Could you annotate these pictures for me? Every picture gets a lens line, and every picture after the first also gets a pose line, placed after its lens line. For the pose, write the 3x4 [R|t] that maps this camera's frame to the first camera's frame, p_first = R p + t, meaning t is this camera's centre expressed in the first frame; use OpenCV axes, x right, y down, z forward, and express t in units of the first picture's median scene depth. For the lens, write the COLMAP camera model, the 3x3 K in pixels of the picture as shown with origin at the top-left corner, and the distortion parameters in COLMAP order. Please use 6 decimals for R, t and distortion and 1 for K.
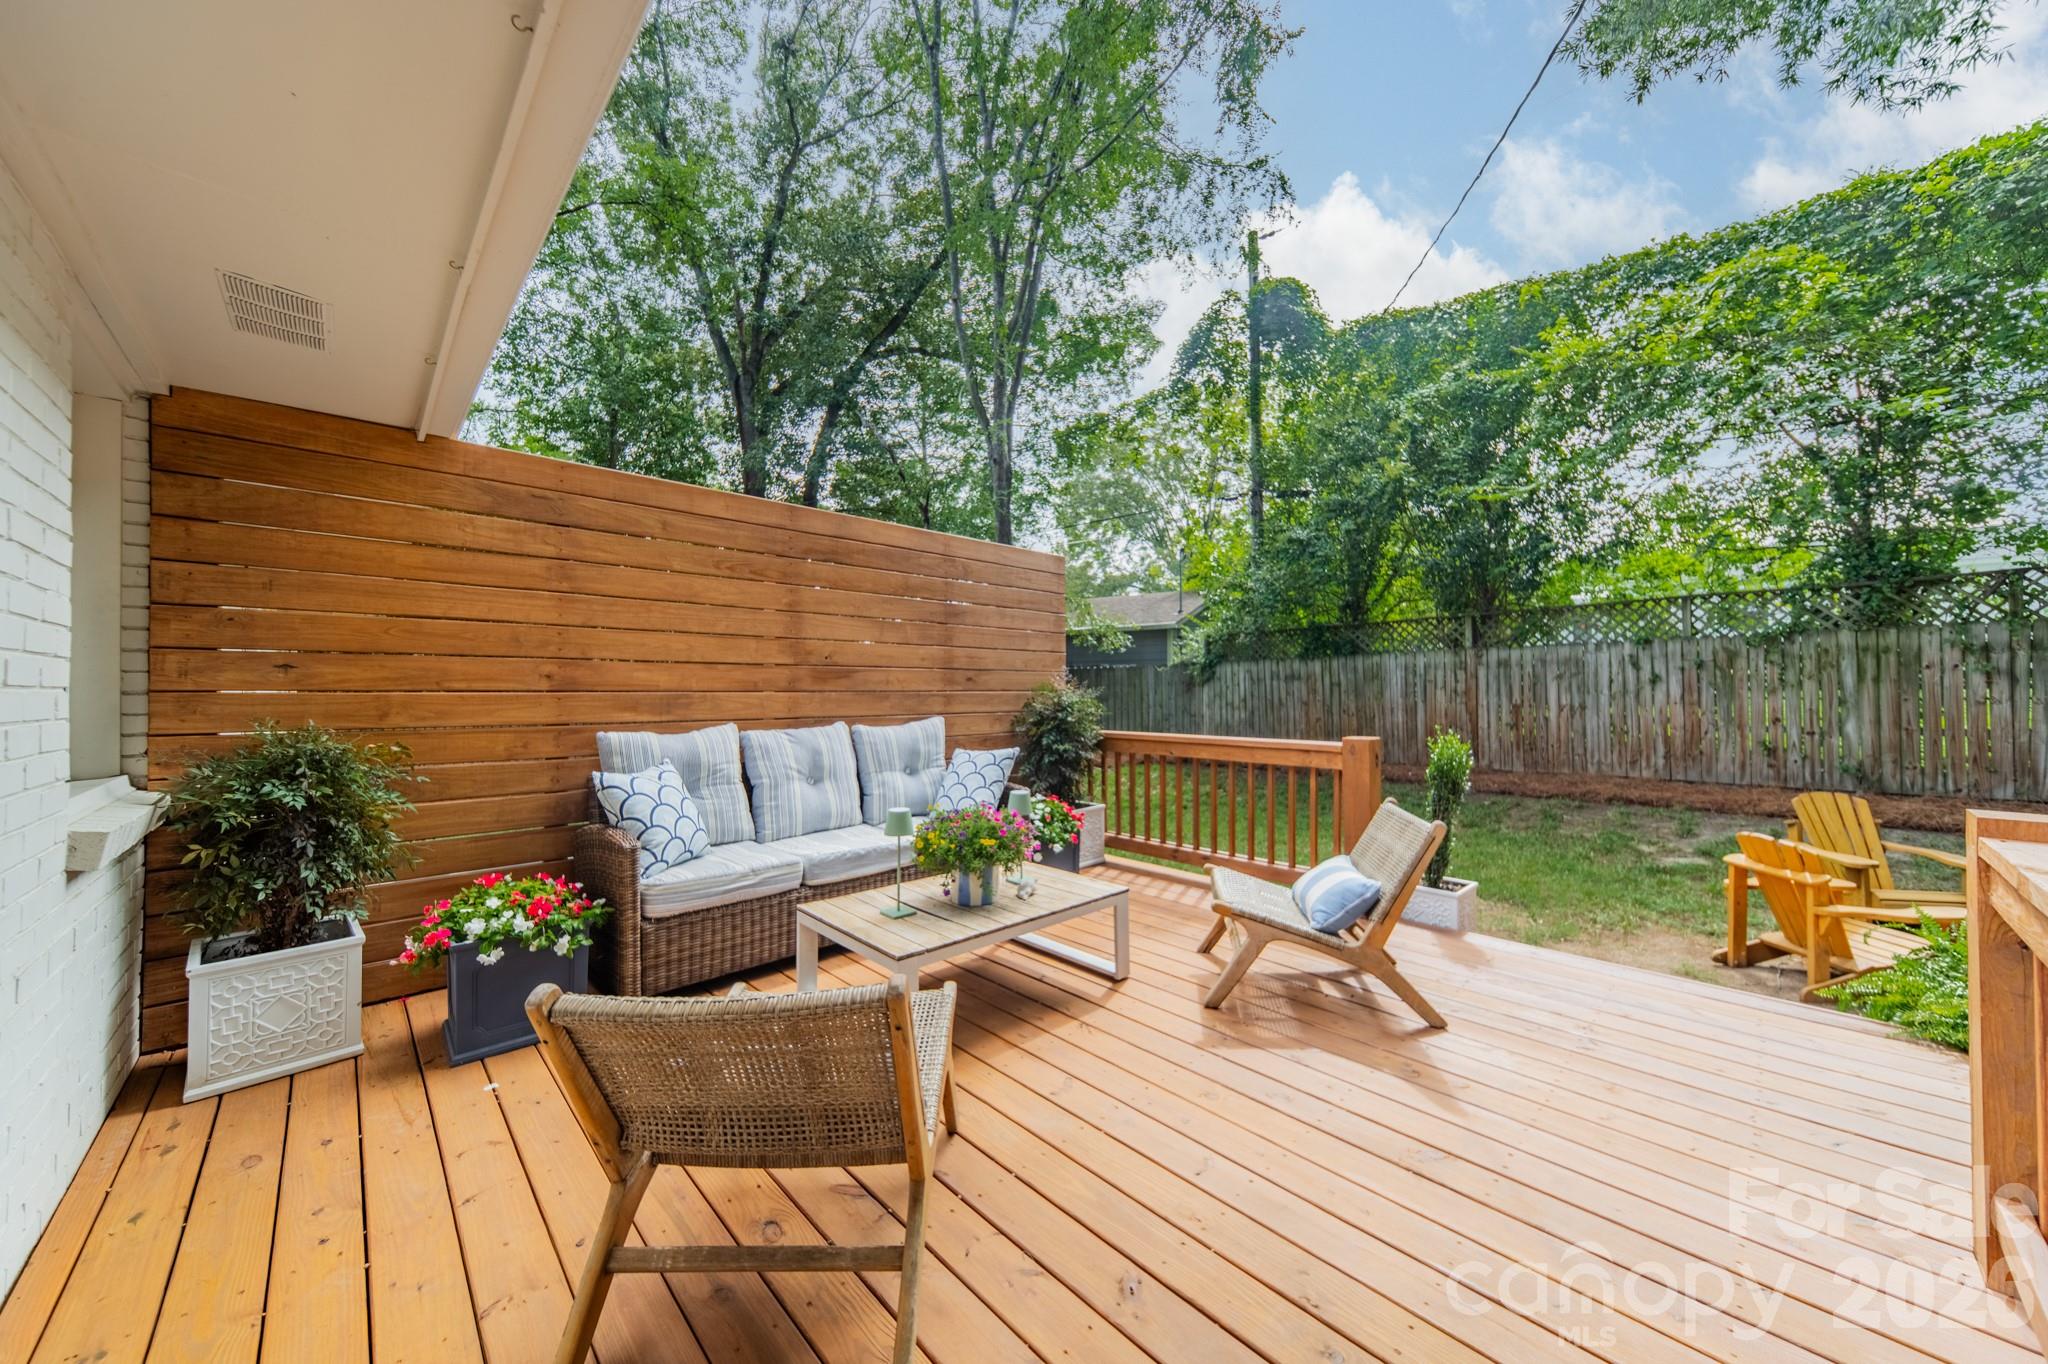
lens RADIAL K [[722.7, 0, 1027.7], [0, 722.7, 686.1], [0, 0, 1]] dist [0.002197, 0.000043]
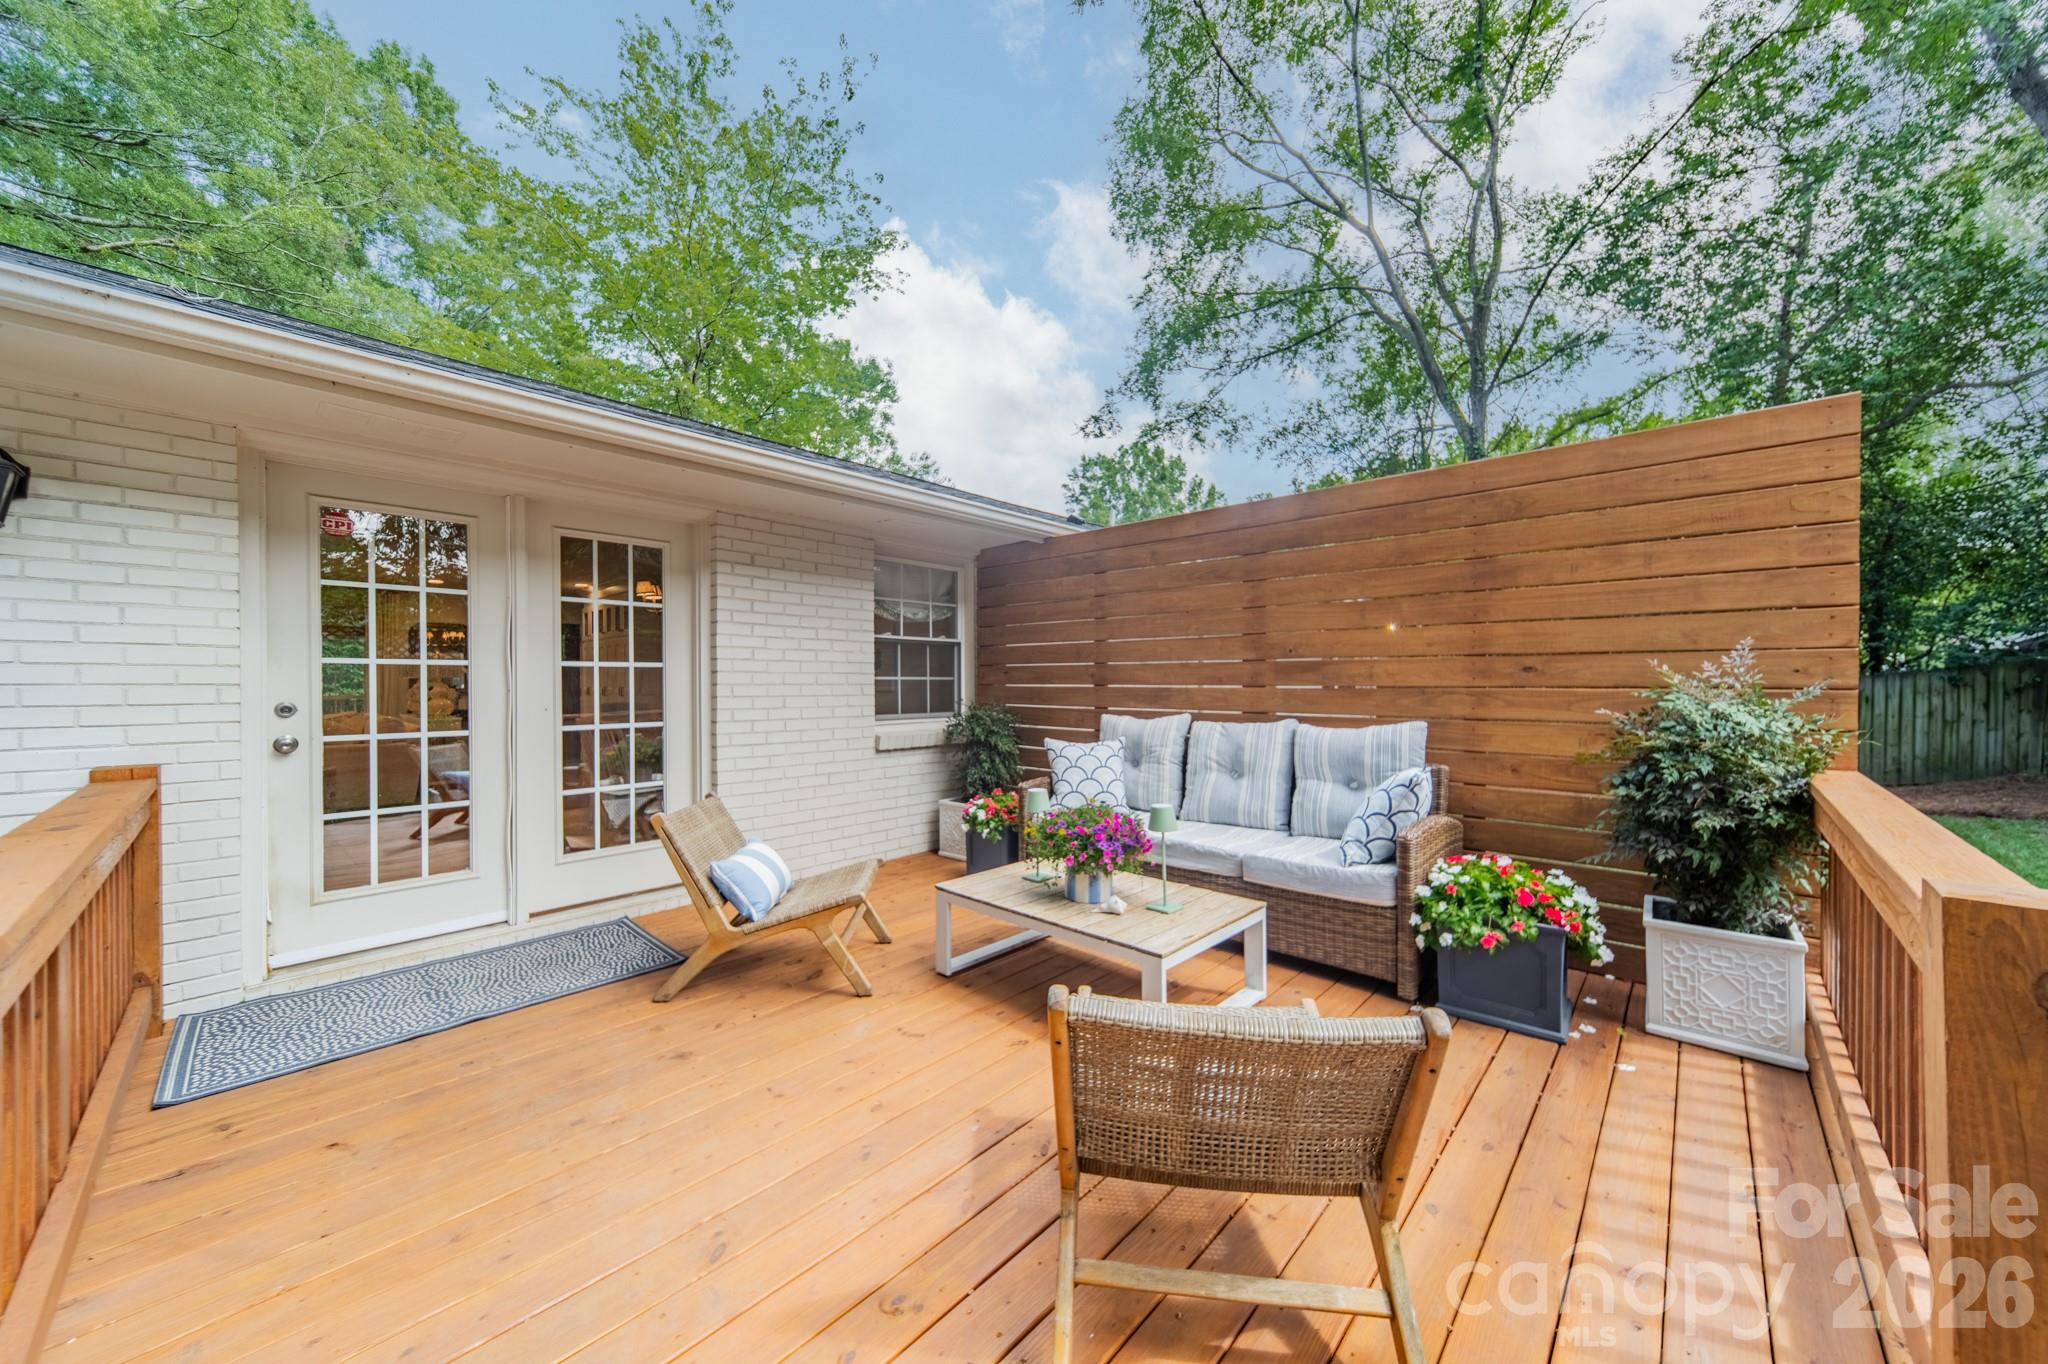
lens RADIAL K [[722.7, 0, 1030.6], [0, 722.7, 684.5], [0, 0, 1]] dist [0.002197, 0.000043]
pose [[0.067148, 0.005608, -0.997727, 0.686691], [0.014510, 0.999873, 0.006597, -0.007409], [0.997638, -0.014920, 0.067058, 0.630127]]
